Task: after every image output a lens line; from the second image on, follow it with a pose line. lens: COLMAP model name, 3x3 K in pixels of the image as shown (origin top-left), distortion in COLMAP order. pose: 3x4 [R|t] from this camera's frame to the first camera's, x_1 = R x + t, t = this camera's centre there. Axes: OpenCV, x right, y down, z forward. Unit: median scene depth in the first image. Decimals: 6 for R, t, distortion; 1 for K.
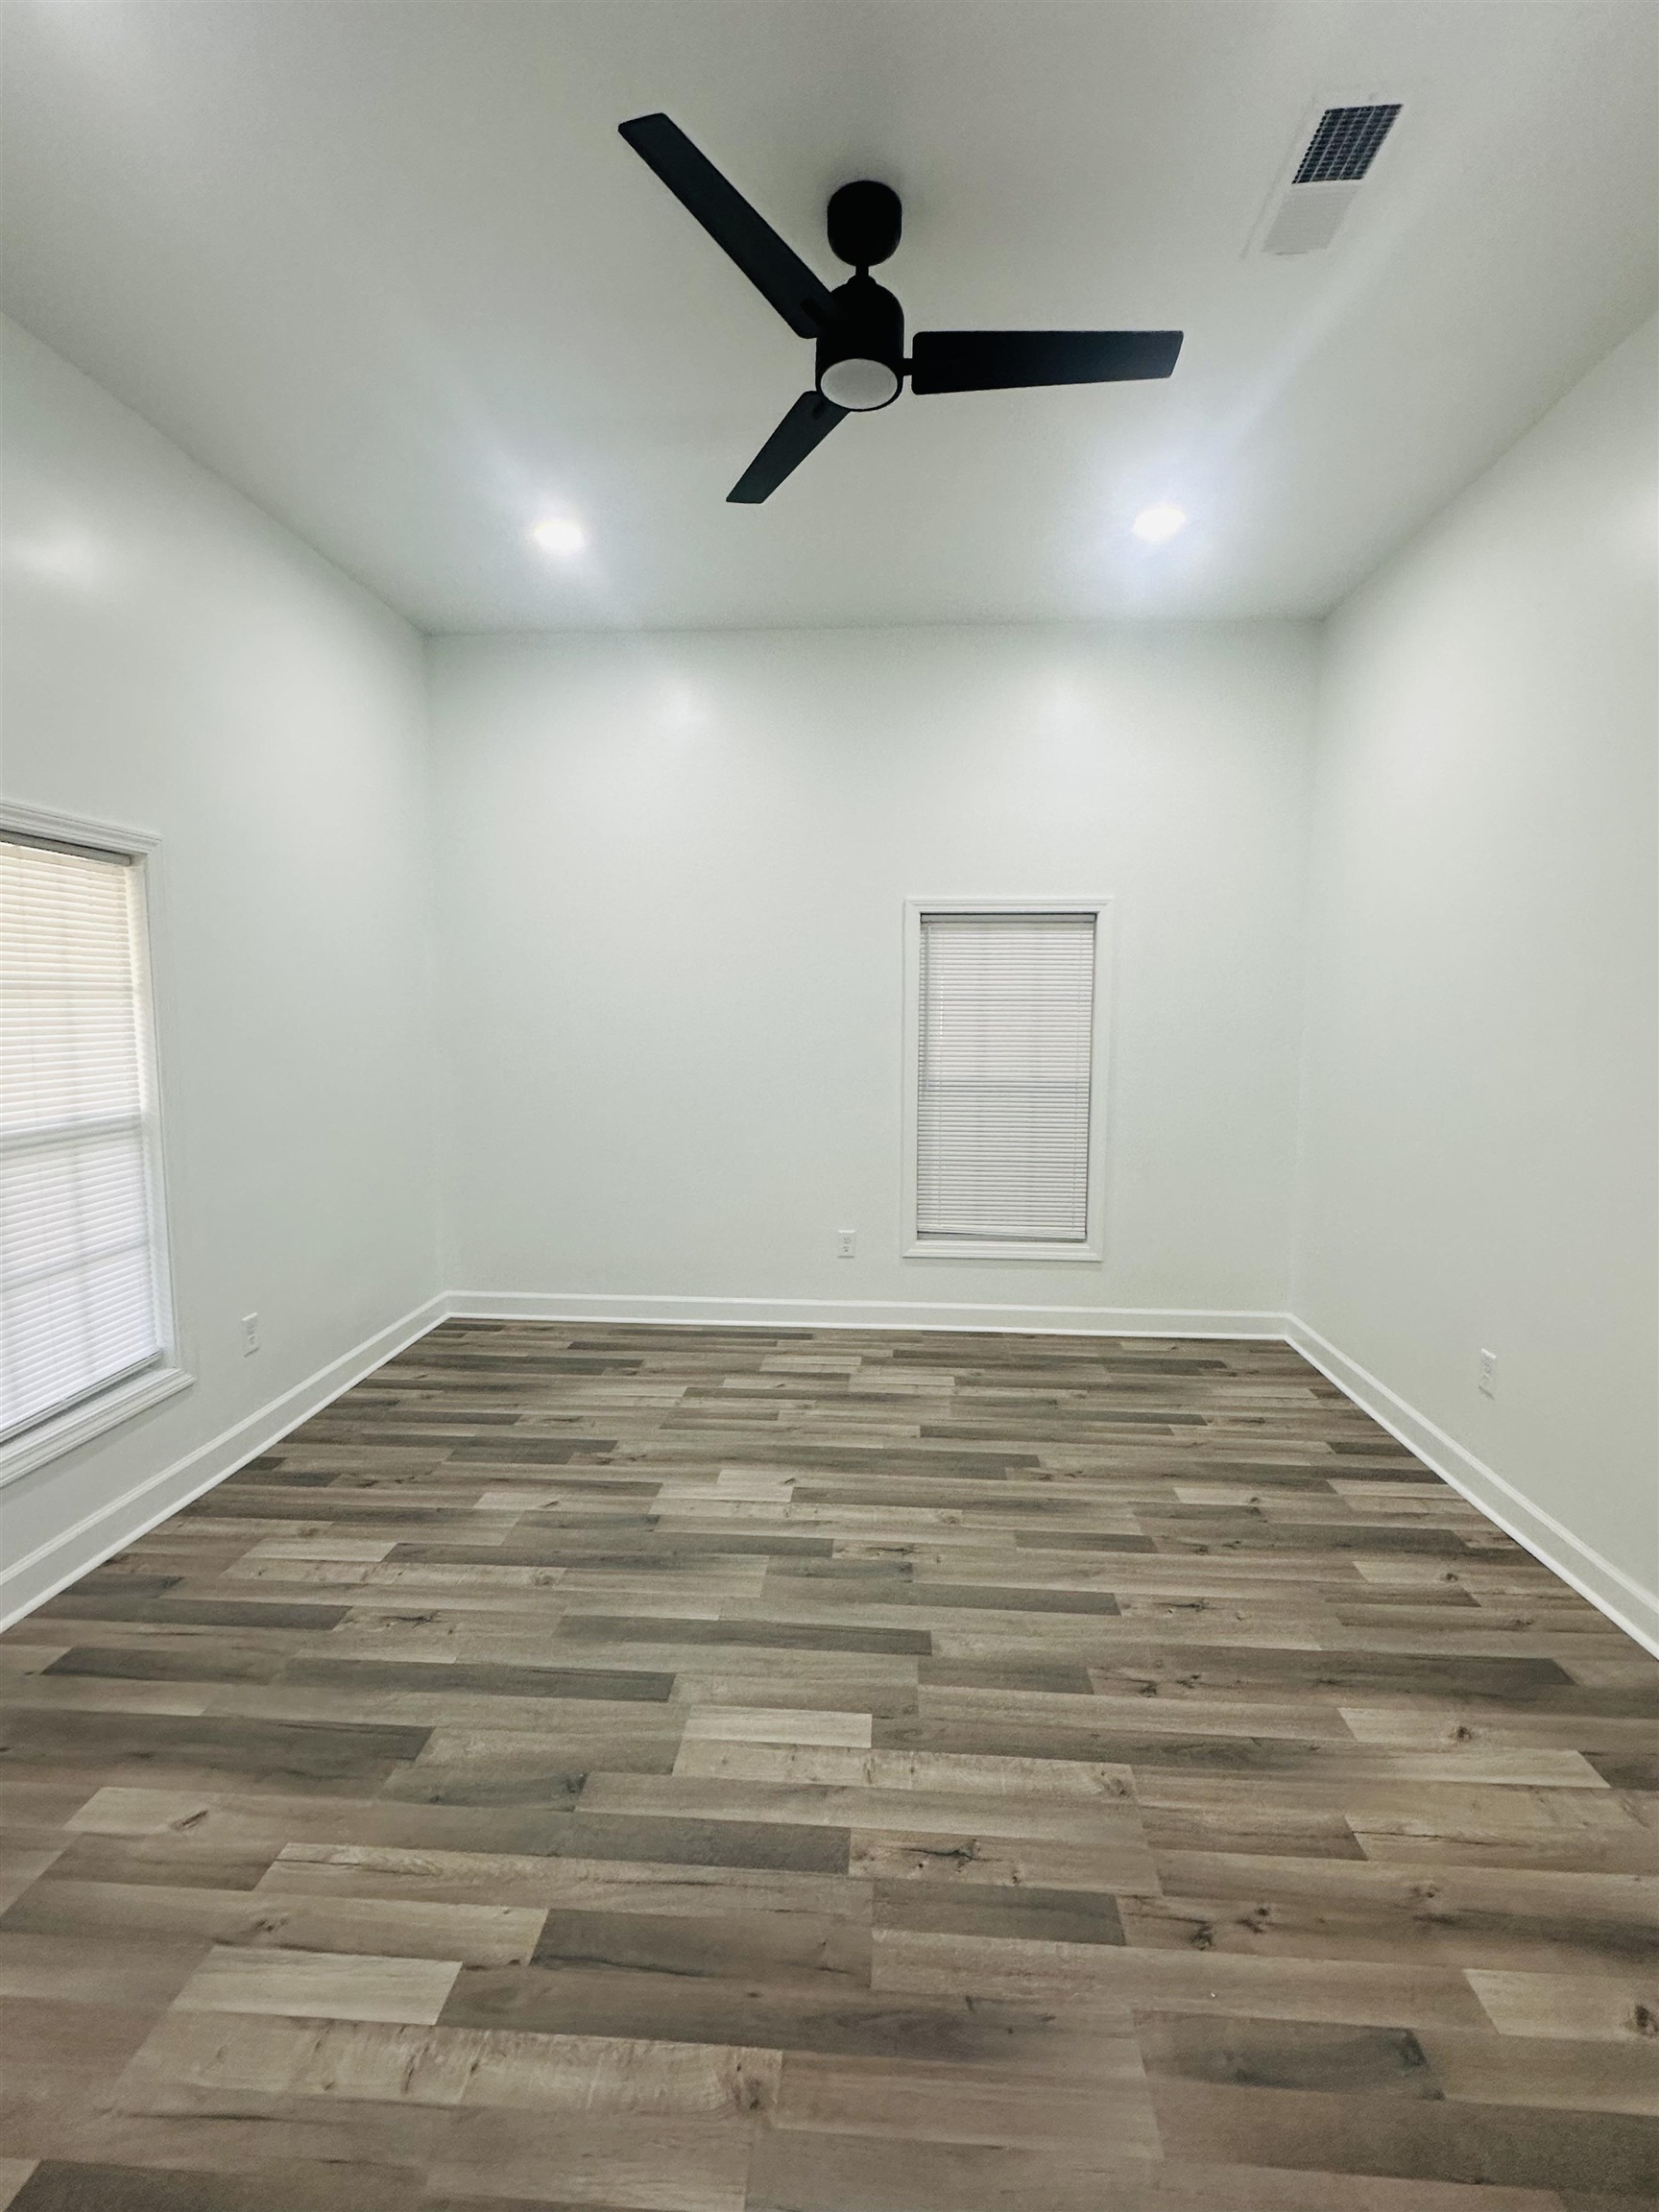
lens RADIAL K [[1005.6, 0, 829.5], [0, 1005.6, 1106.0], [0, 0, 1]] dist [-0.003931, 0.000967]
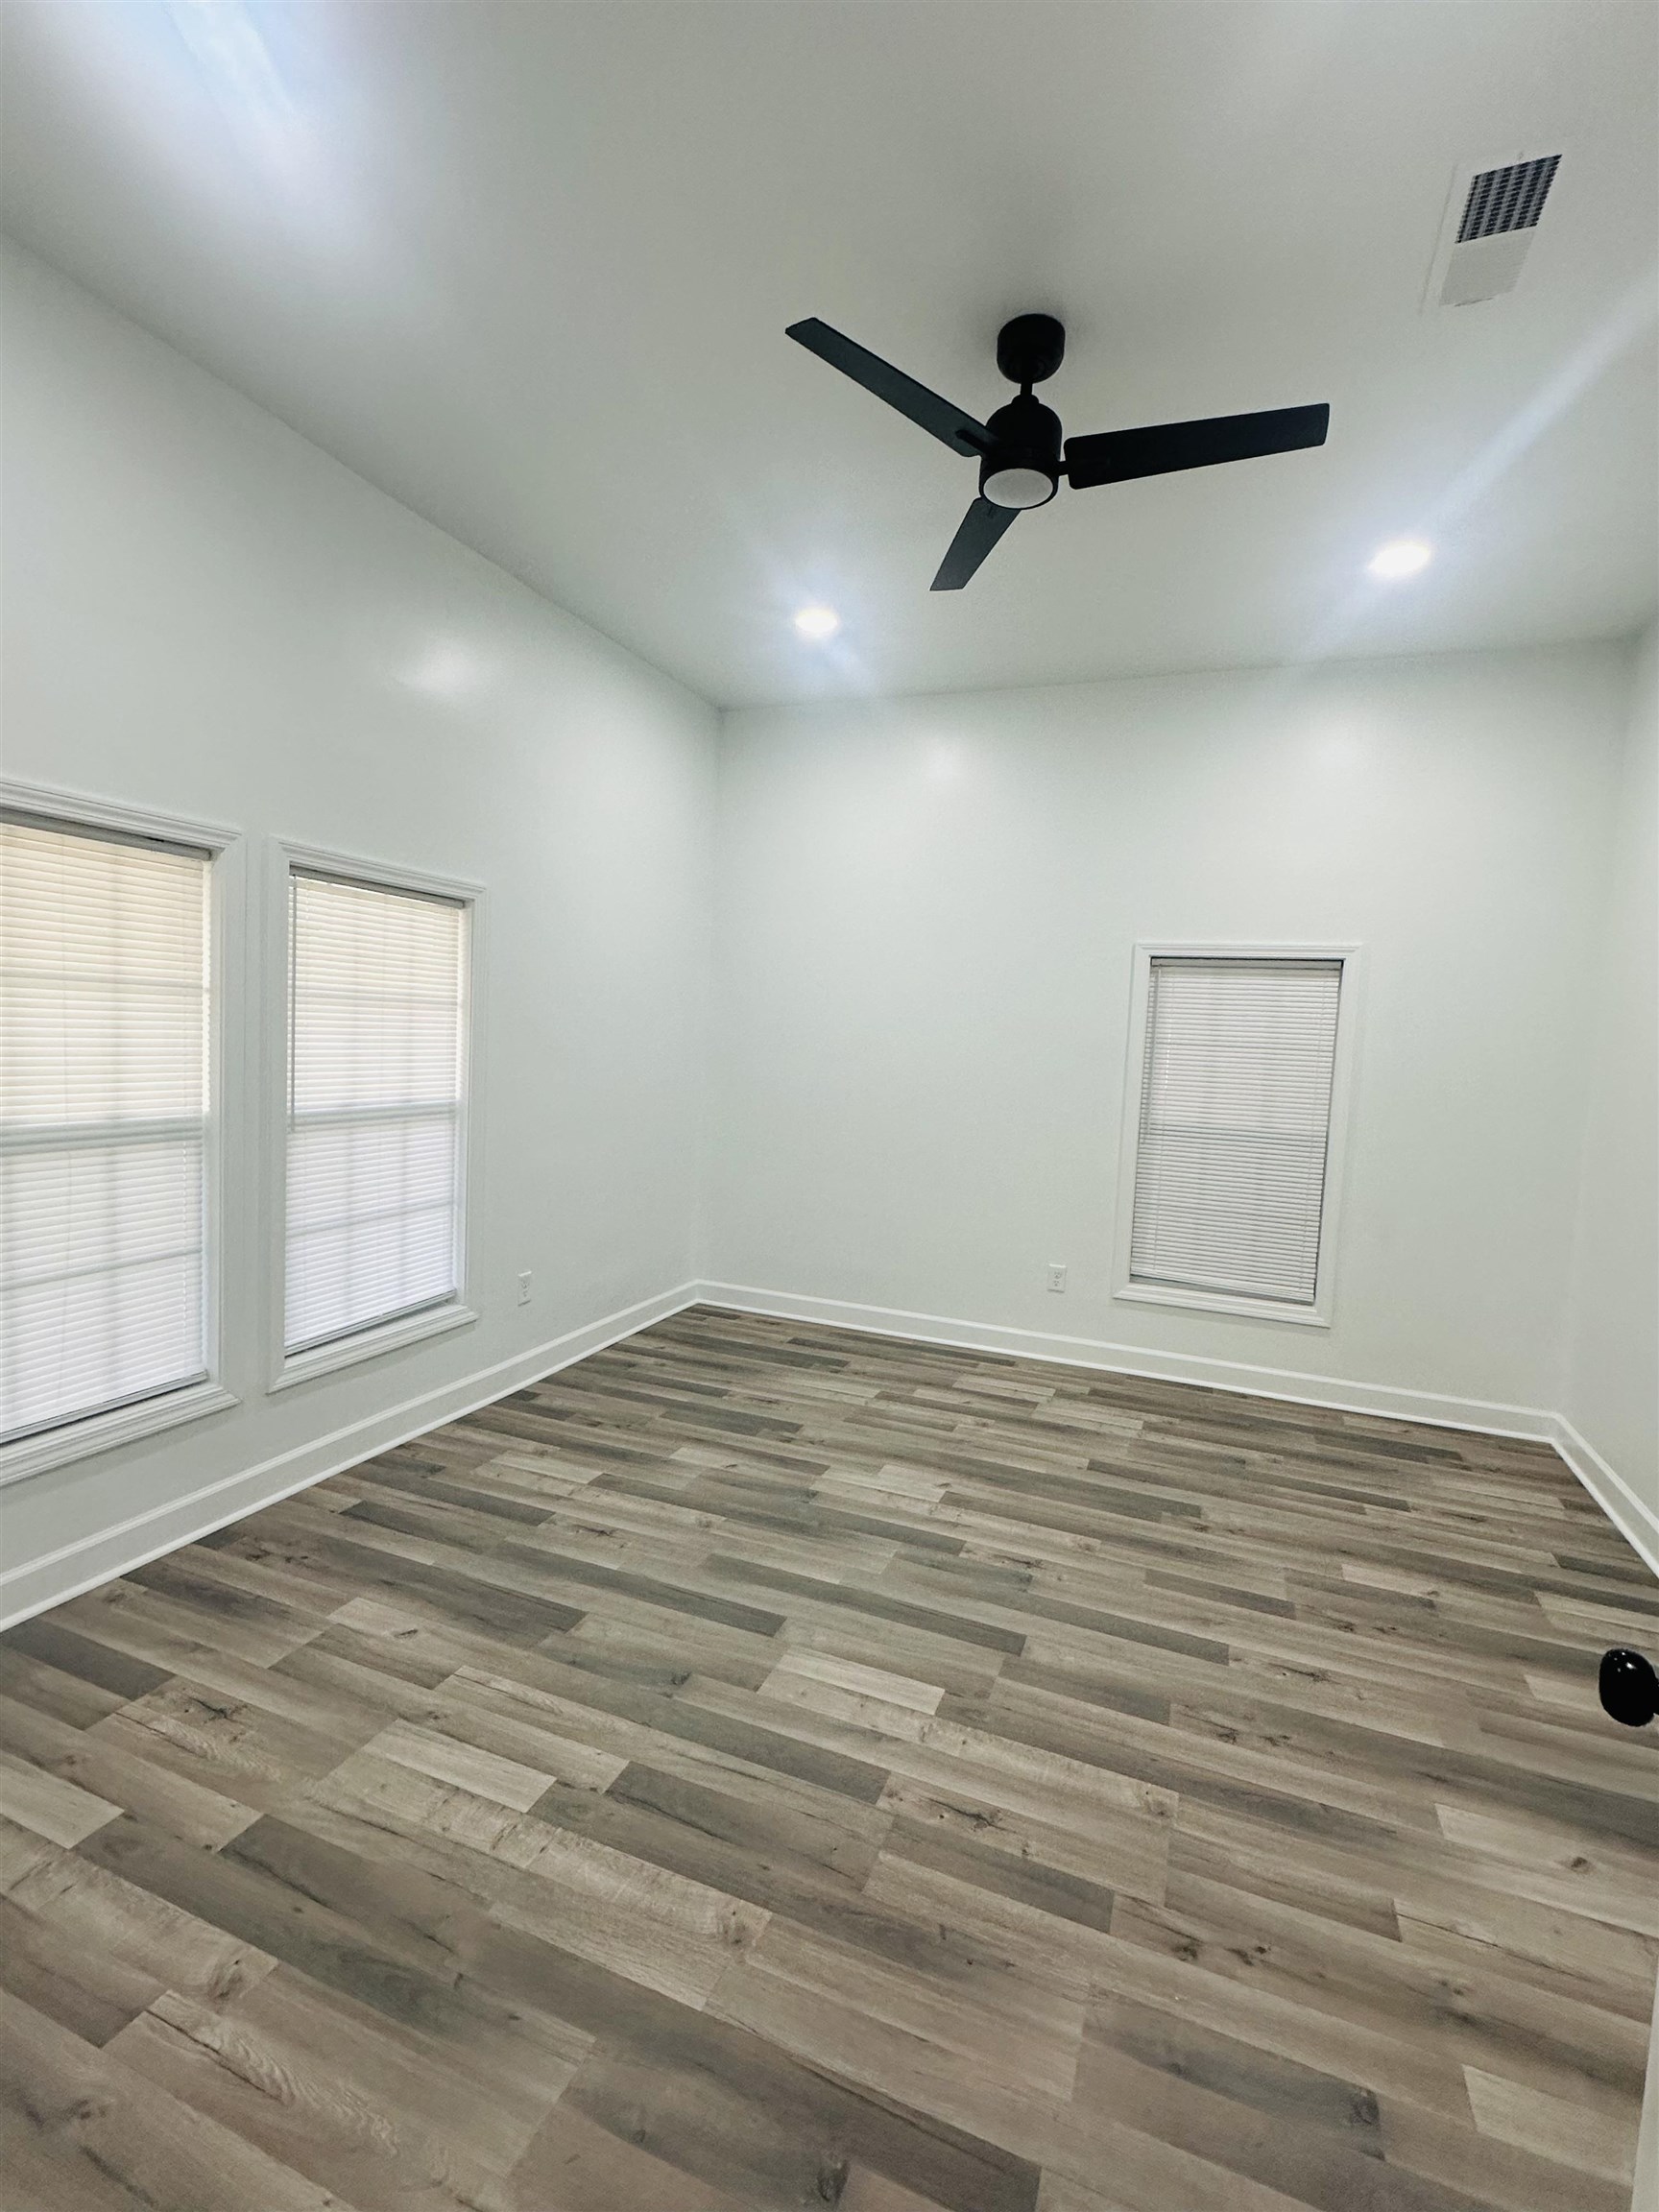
lens RADIAL K [[1005.6, 0, 829.5], [0, 1005.6, 1106.0], [0, 0, 1]] dist [-0.003931, 0.000967]
pose [[0.950410, 0.064125, -0.304318, 0.173383], [-0.075089, 0.996877, -0.024449, 0.010301], [0.301800, 0.046088, 0.952257, -0.081852]]
